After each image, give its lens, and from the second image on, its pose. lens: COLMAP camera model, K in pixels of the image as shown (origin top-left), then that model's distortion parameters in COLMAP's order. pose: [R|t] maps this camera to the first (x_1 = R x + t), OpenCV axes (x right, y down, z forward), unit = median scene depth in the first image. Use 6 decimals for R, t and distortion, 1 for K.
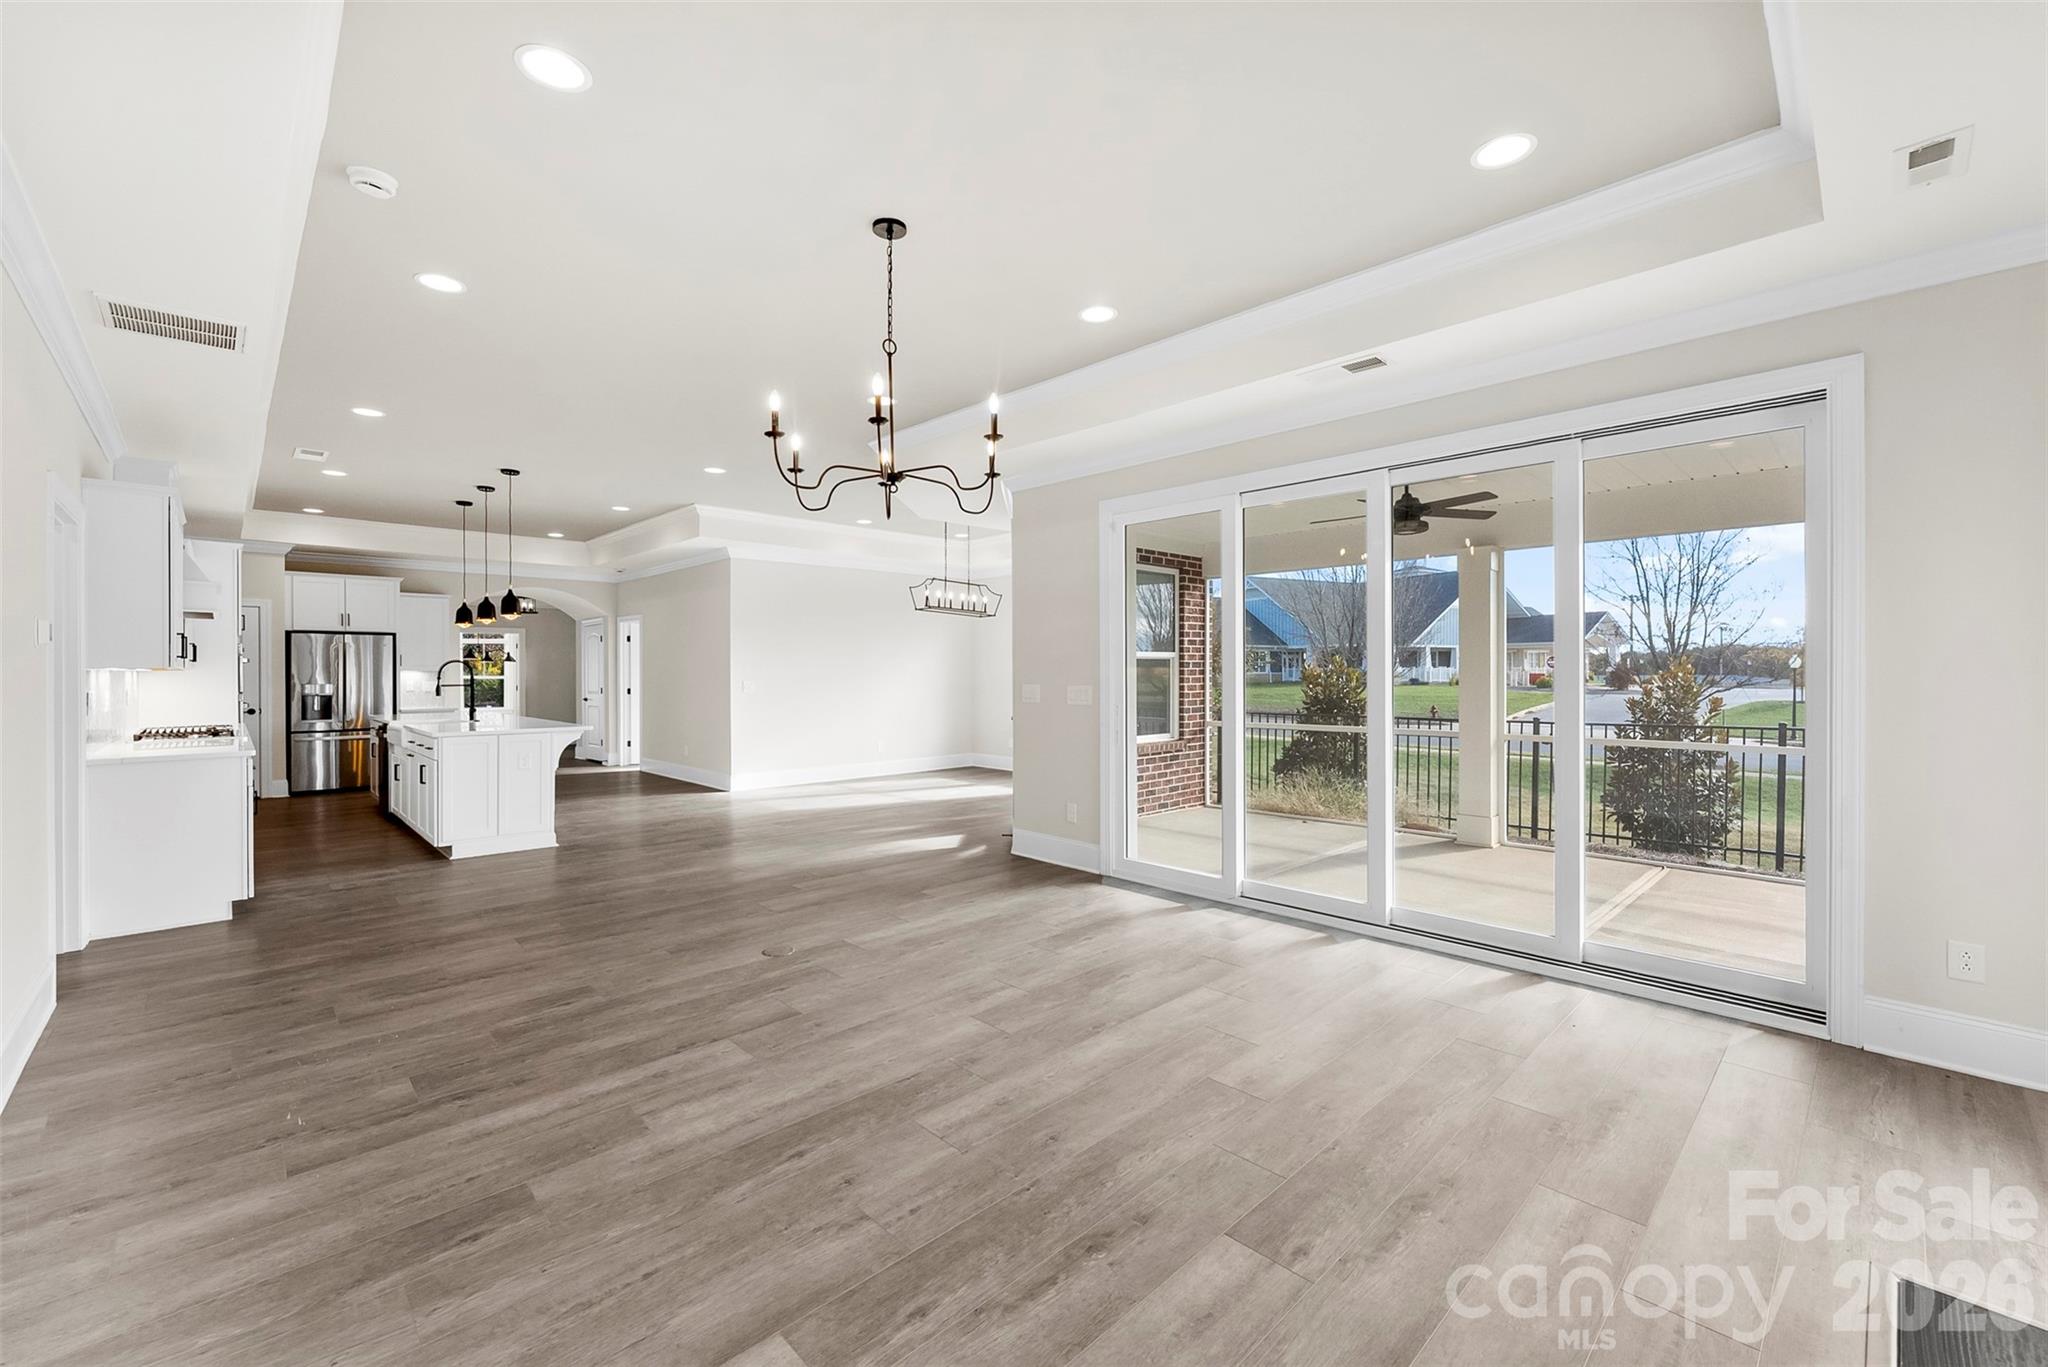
lens RADIAL K [[824.8, 0, 1022.9], [0, 824.8, 675.8], [0, 0, 1]] dist [-0.001226, -0.000232]
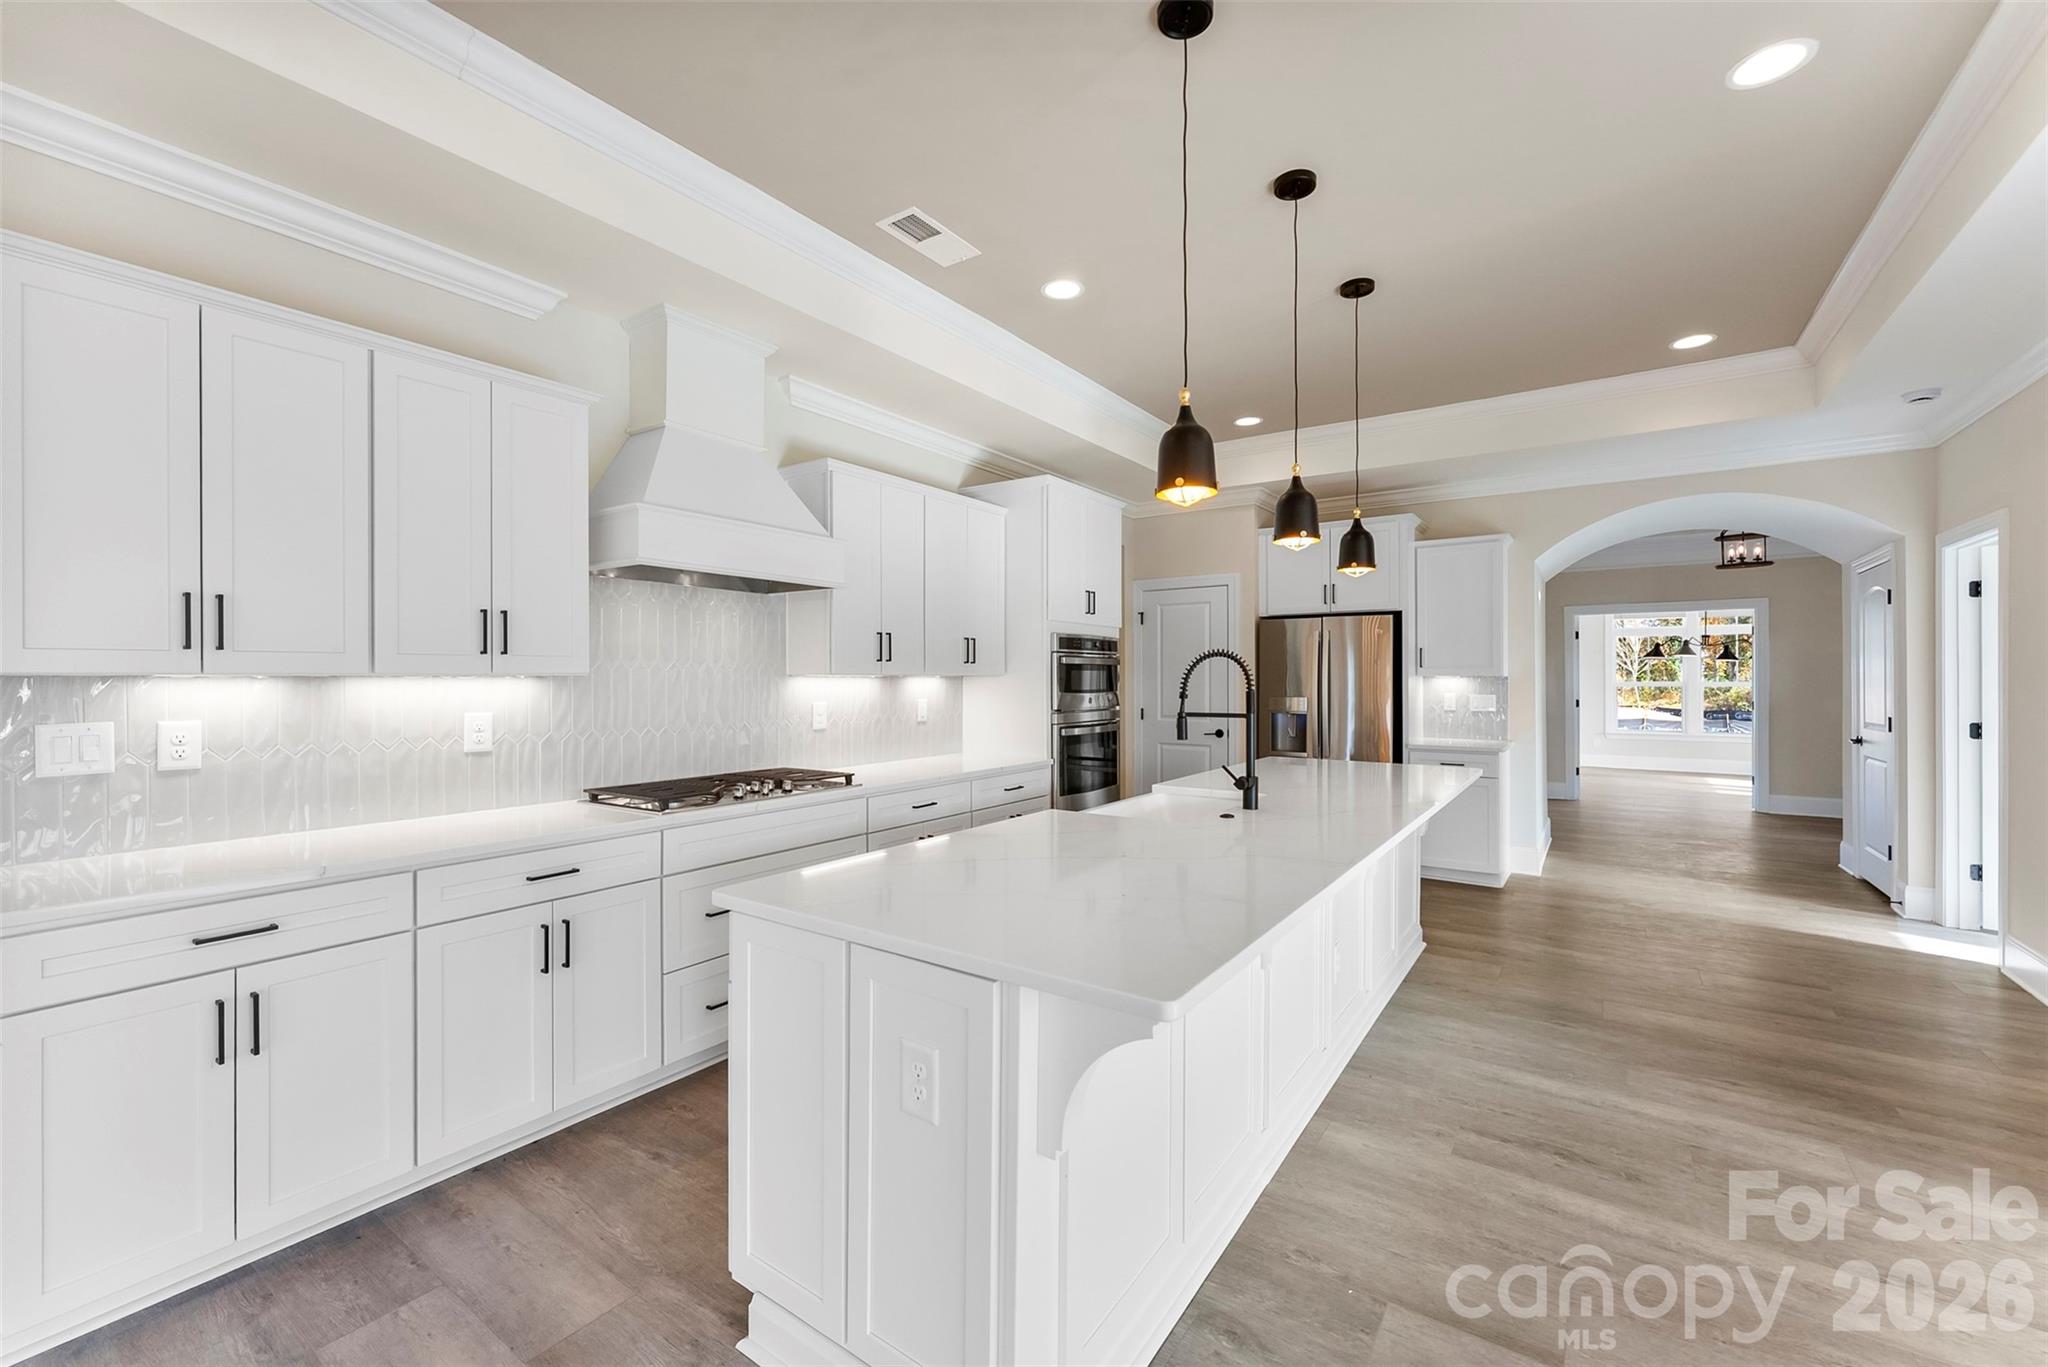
lens RADIAL K [[824.8, 0, 1022.9], [0, 824.8, 675.8], [0, 0, 1]] dist [-0.001226, -0.000232]
pose [[0.182909, -0.000538, -0.983130, -0.191697], [-0.004407, 0.999989, -0.001368, -0.003311], [0.983120, 0.004583, 0.182904, 0.510503]]
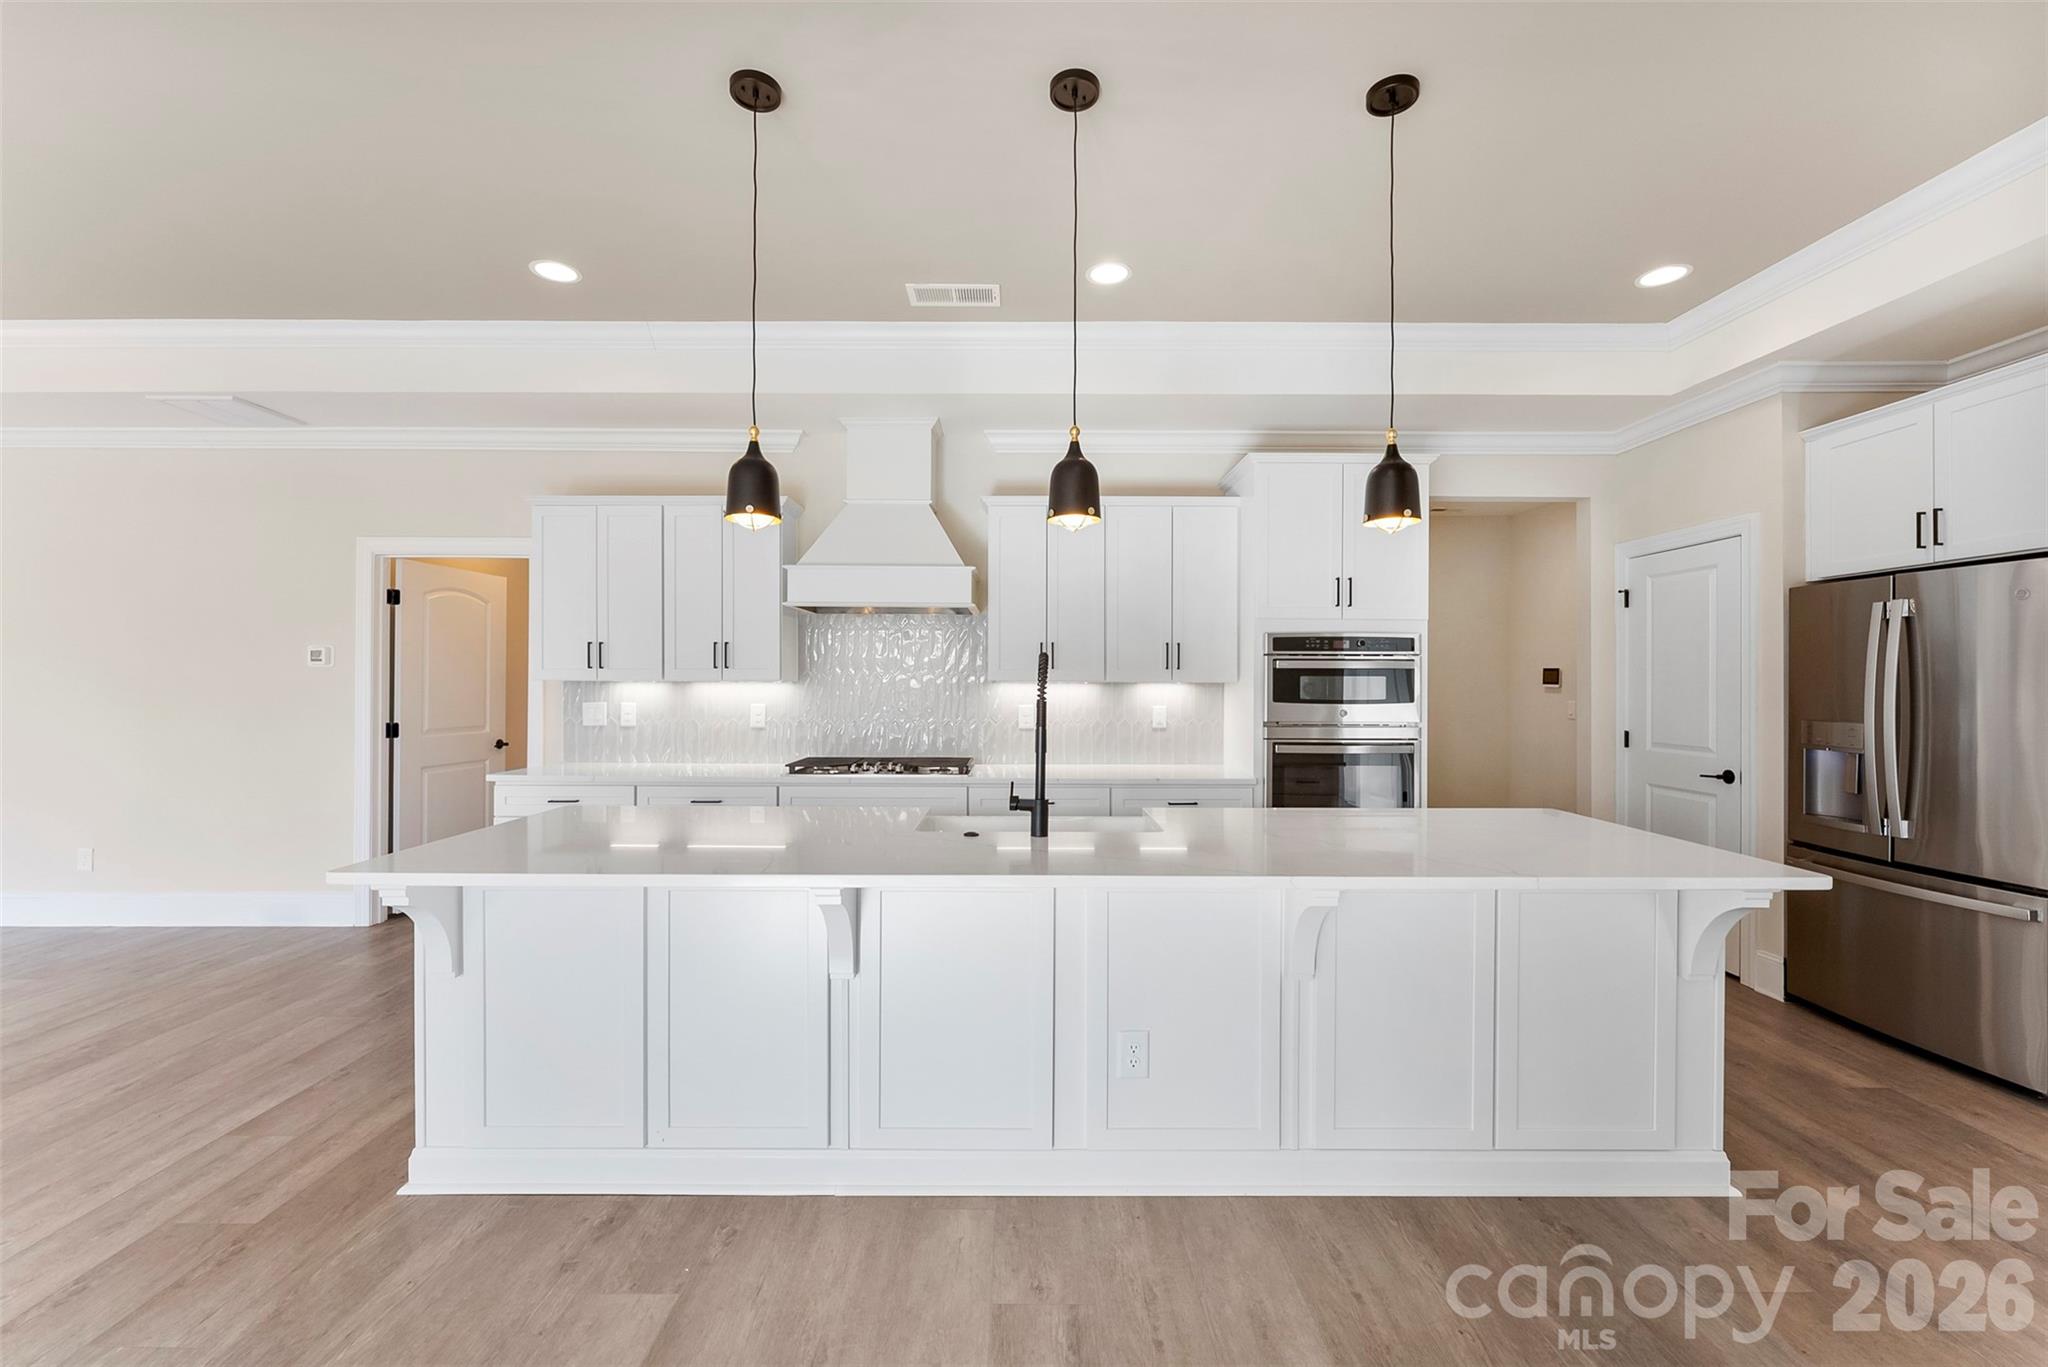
lens RADIAL K [[824.8, 0, 1022.9], [0, 824.8, 675.8], [0, 0, 1]] dist [-0.001226, -0.000232]
pose [[-0.697969, -0.008342, -0.716079, -0.285329], [-0.006341, 0.999965, -0.005469, -0.004315], [0.716099, 0.000723, -0.697998, 0.841675]]
